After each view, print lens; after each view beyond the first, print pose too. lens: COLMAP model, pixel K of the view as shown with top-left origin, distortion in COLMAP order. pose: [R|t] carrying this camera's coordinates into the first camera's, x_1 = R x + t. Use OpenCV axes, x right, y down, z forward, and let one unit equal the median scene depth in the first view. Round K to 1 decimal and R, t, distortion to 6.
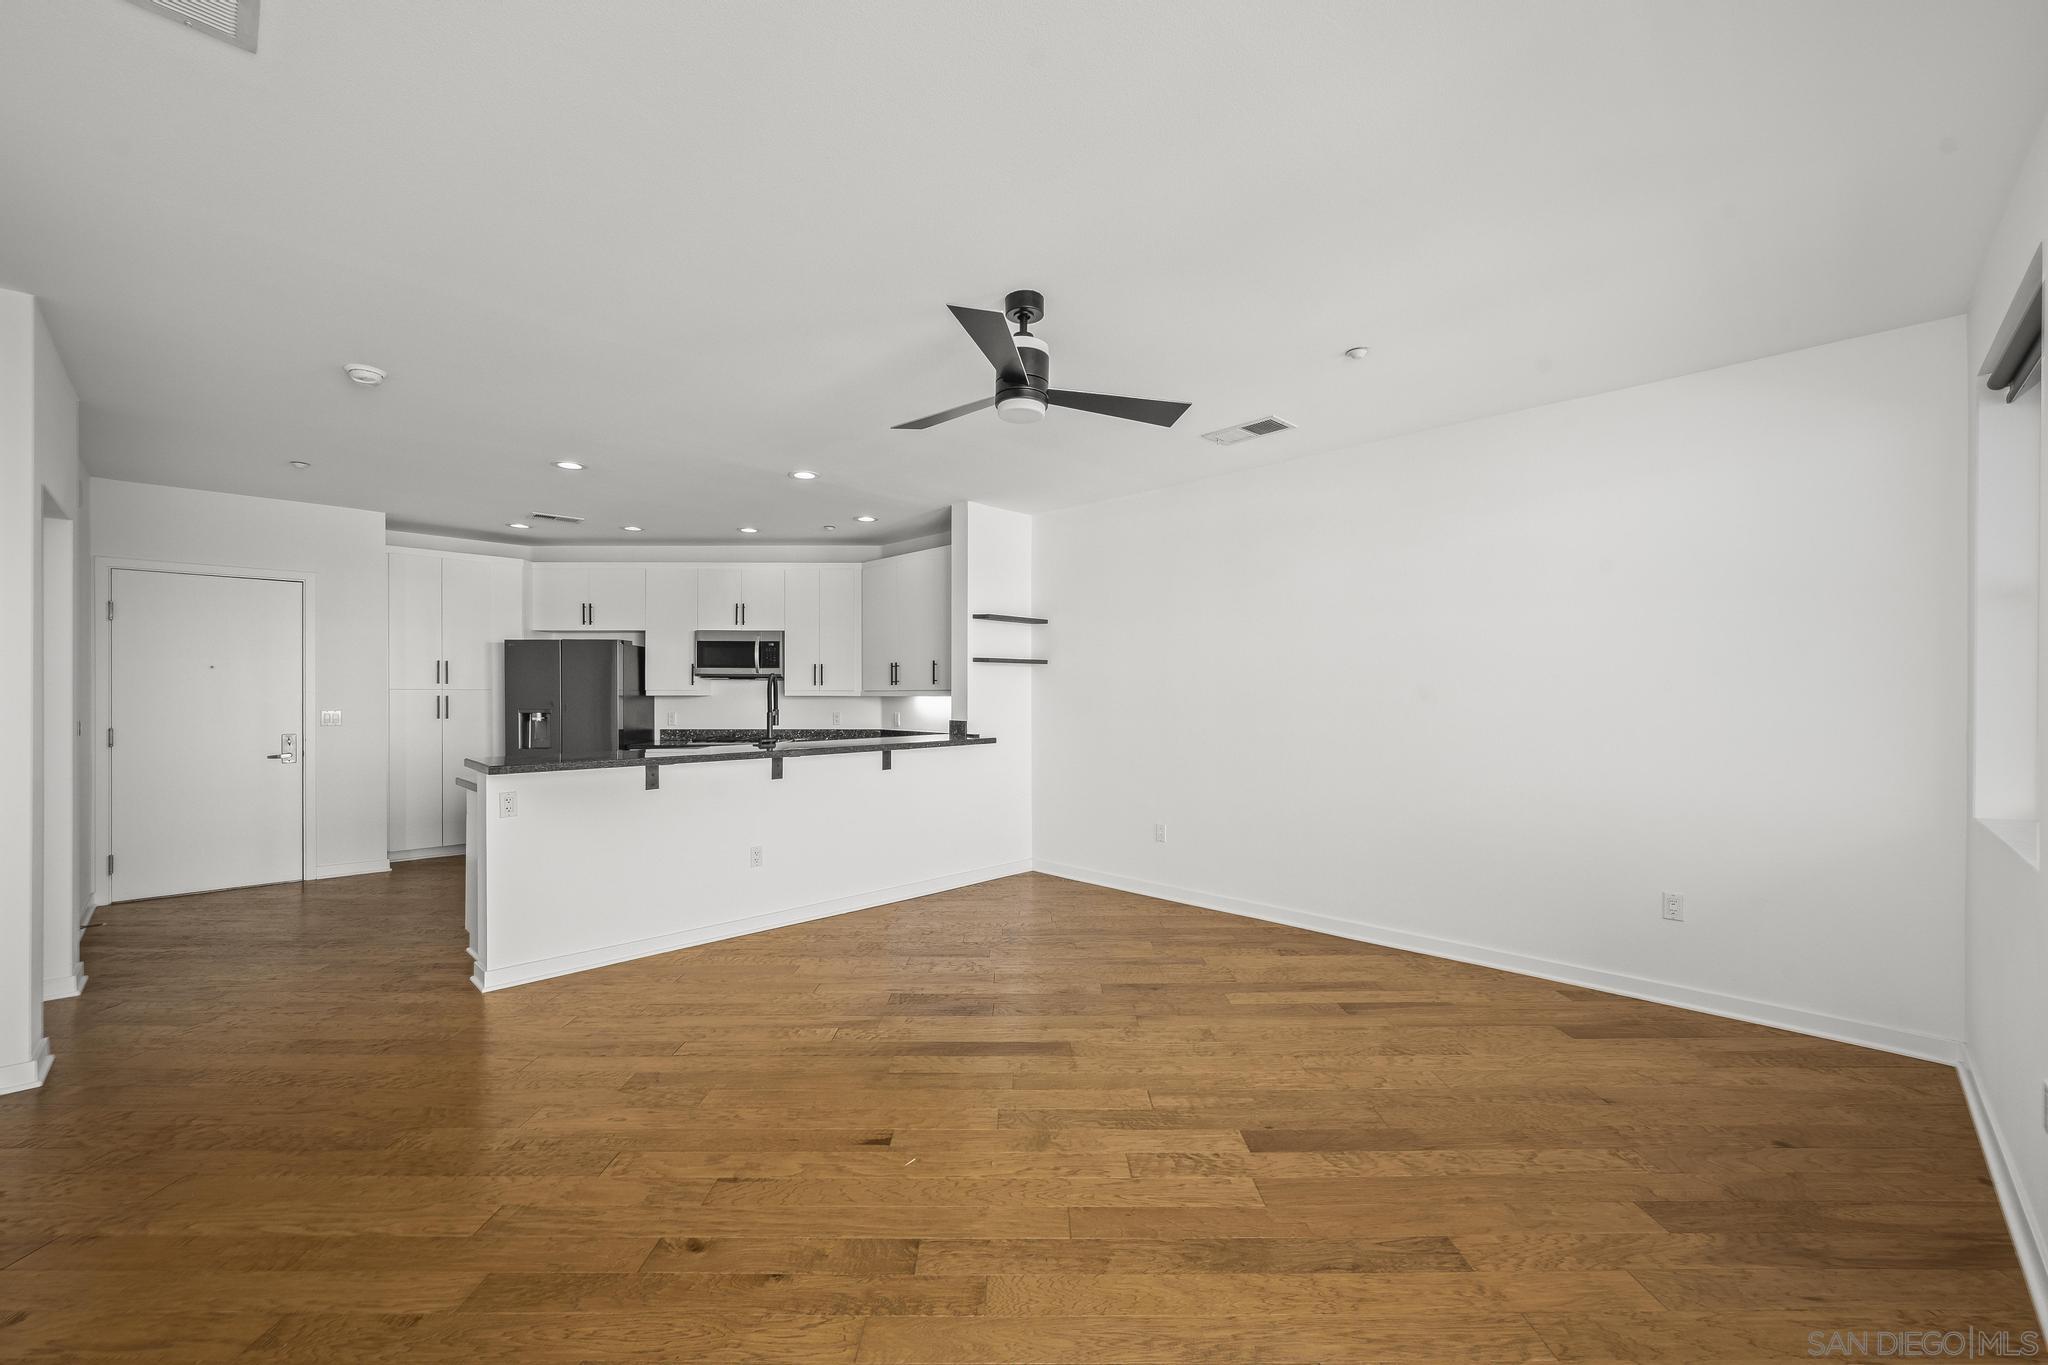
lens RADIAL K [[807.7, 0, 1016.9], [0, 807.7, 689.5], [0, 0, 1]] dist [0.001745, 0.000106]
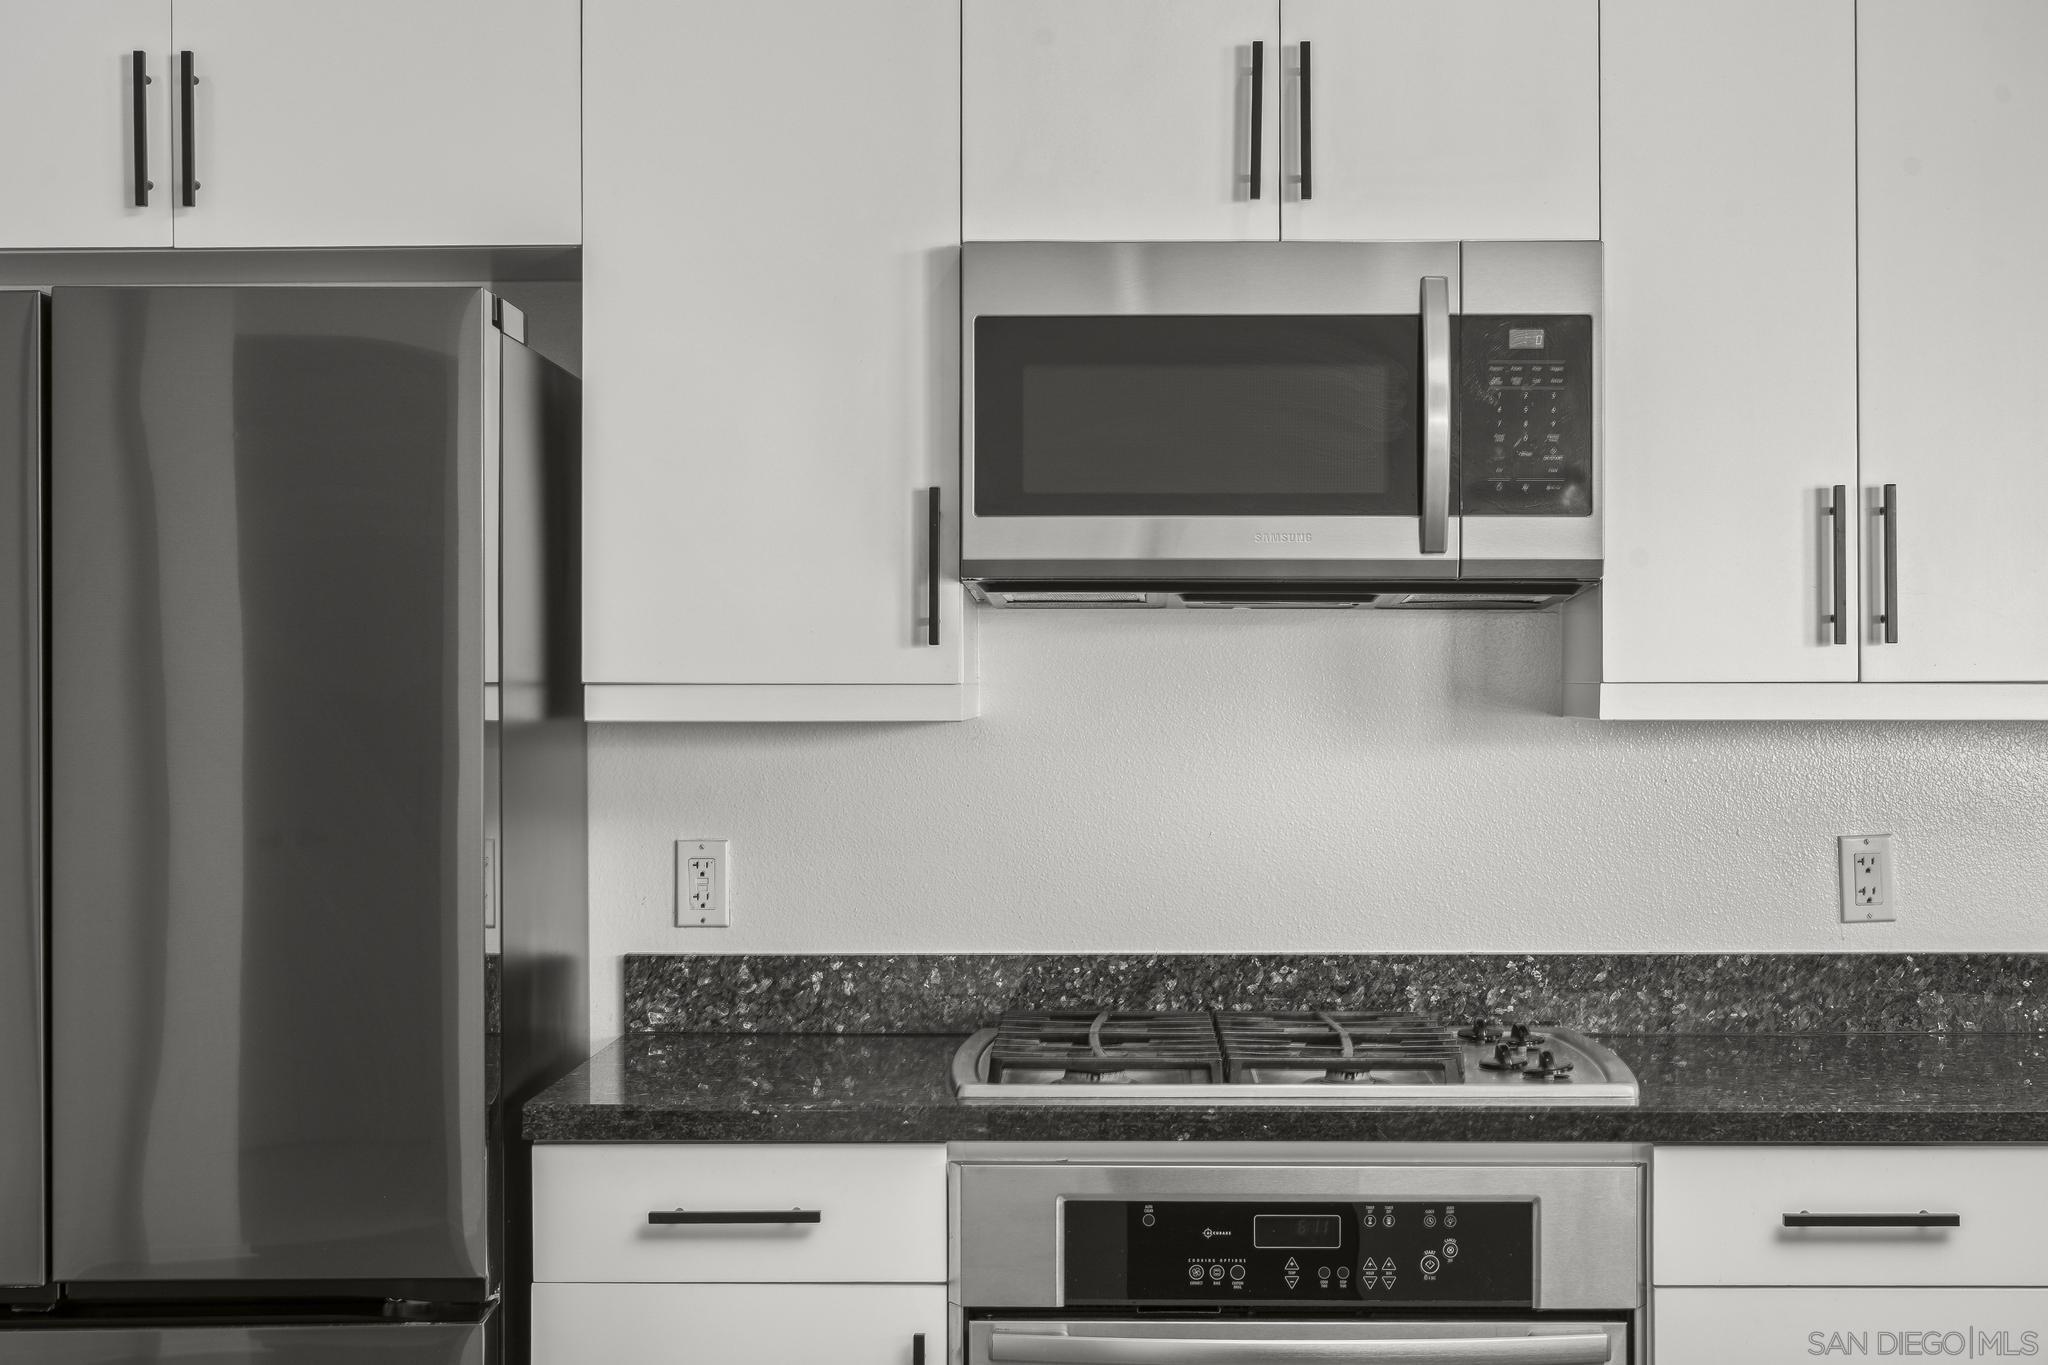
lens RADIAL K [[2898.4, 0, 1027.3], [0, 2898.4, 683.0], [0, 0, 1]] dist [-0.015046, 0.000000]
pose [[0.999753, -0.001552, -0.022162, -0.375397], [0.001639, 0.999991, 0.003901, -0.000974], [0.022156, -0.003937, 0.999747, 0.512244]]
